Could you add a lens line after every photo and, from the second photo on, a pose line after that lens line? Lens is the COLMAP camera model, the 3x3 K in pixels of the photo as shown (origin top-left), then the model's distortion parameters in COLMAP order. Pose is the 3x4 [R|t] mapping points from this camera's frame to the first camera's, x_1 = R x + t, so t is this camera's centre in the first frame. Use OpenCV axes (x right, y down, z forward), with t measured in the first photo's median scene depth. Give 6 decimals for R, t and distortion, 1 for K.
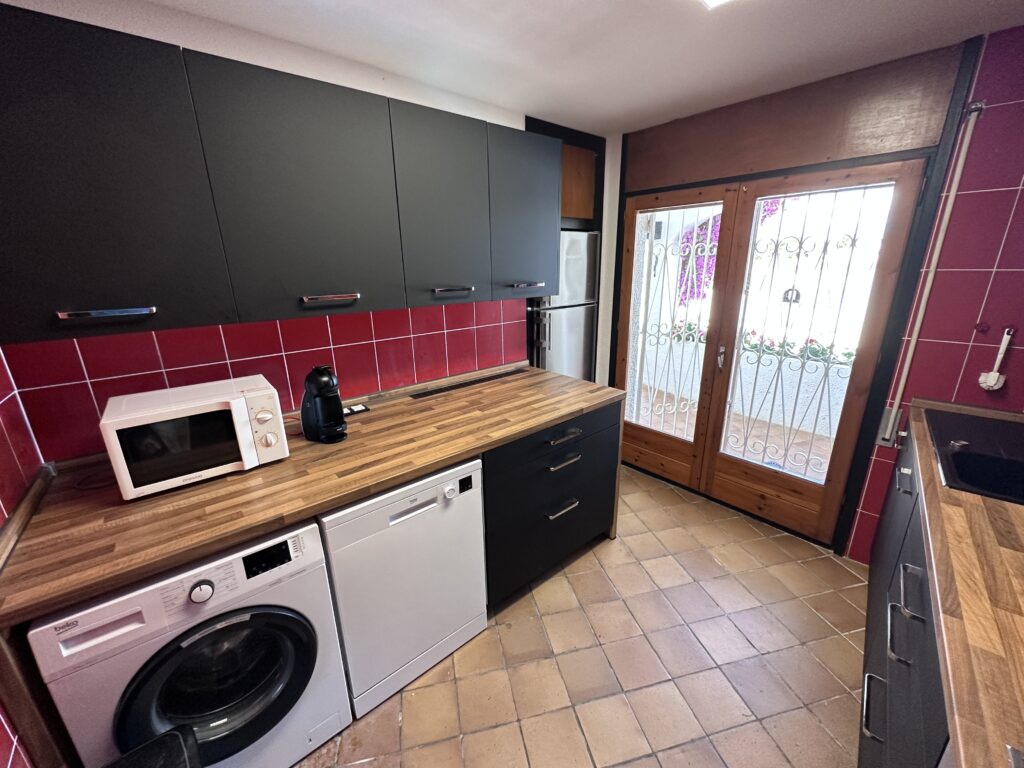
lens RADIAL K [[408.2, 0, 512.0], [0, 408.2, 384.0], [0, 0, 1]] dist [-0.001286, 0.000284]
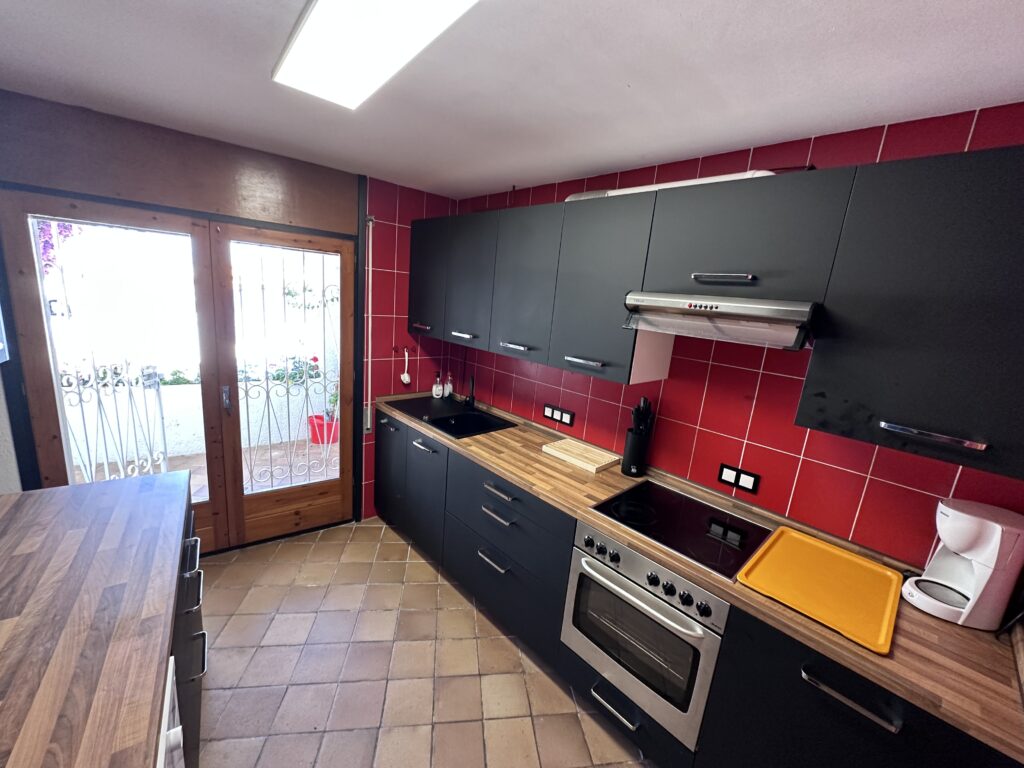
lens RADIAL K [[408.2, 0, 512.0], [0, 408.2, 384.0], [0, 0, 1]] dist [-0.001286, 0.000284]
pose [[0.091415, -0.186820, 0.978132, -0.386822], [0.201550, 0.965386, 0.165549, -0.140612], [-0.975203, 0.182009, 0.125905, 0.260927]]
